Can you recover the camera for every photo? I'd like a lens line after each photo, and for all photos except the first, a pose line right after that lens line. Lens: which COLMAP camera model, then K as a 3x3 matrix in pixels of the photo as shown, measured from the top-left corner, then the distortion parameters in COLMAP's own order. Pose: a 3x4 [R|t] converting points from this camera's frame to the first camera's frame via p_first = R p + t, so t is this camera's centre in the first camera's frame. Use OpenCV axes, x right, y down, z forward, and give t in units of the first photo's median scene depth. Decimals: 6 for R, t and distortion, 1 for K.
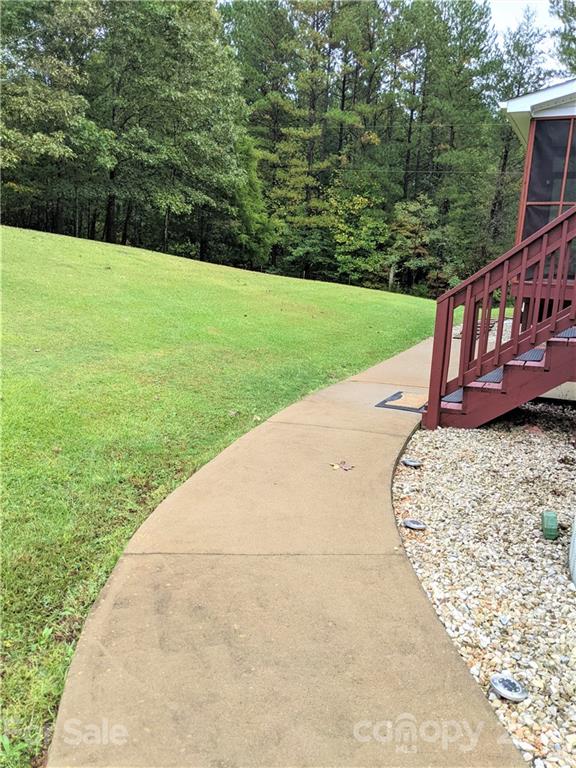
lens RADIAL K [[622.6, 0, 288.3], [0, 622.6, 394.3], [0, 0, 1]] dist [0.121136, -0.234731]
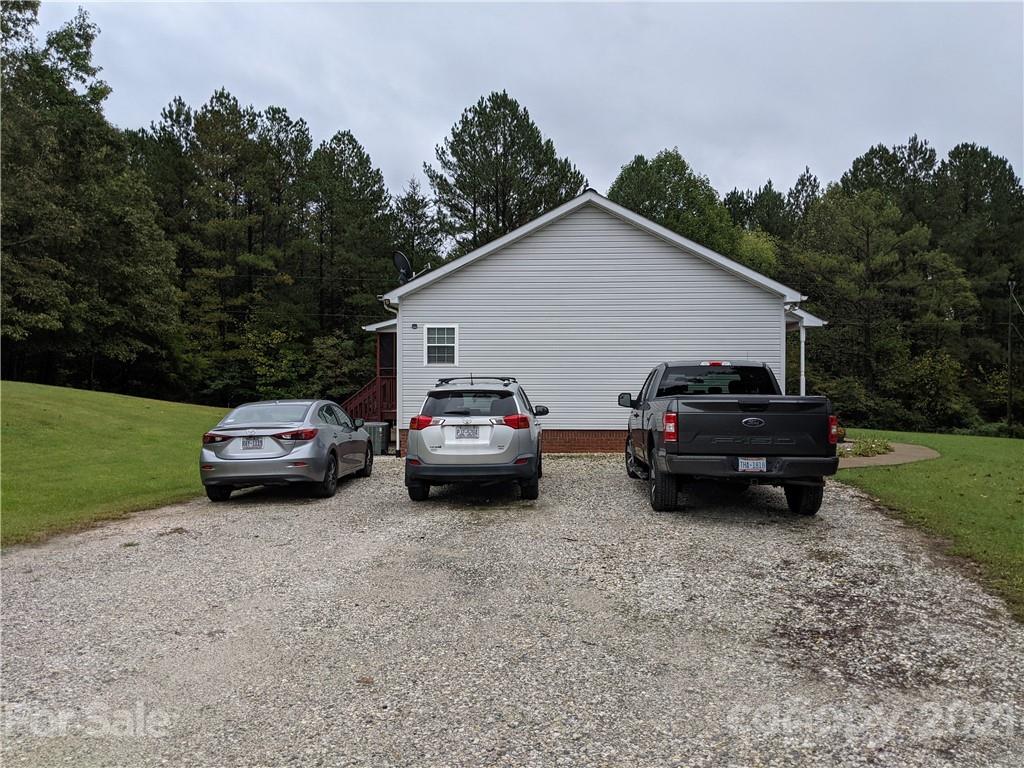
lens RADIAL K [[830.2, 0, 516.2], [0, 830.2, 389.6], [0, 0, 1]] dist [0.121136, -0.234731]
pose [[0.919520, -0.042487, 0.390741, -0.068706], [0.120128, 0.976949, -0.176464, 0.071013], [-0.374237, 0.209201, 0.903428, -0.377323]]
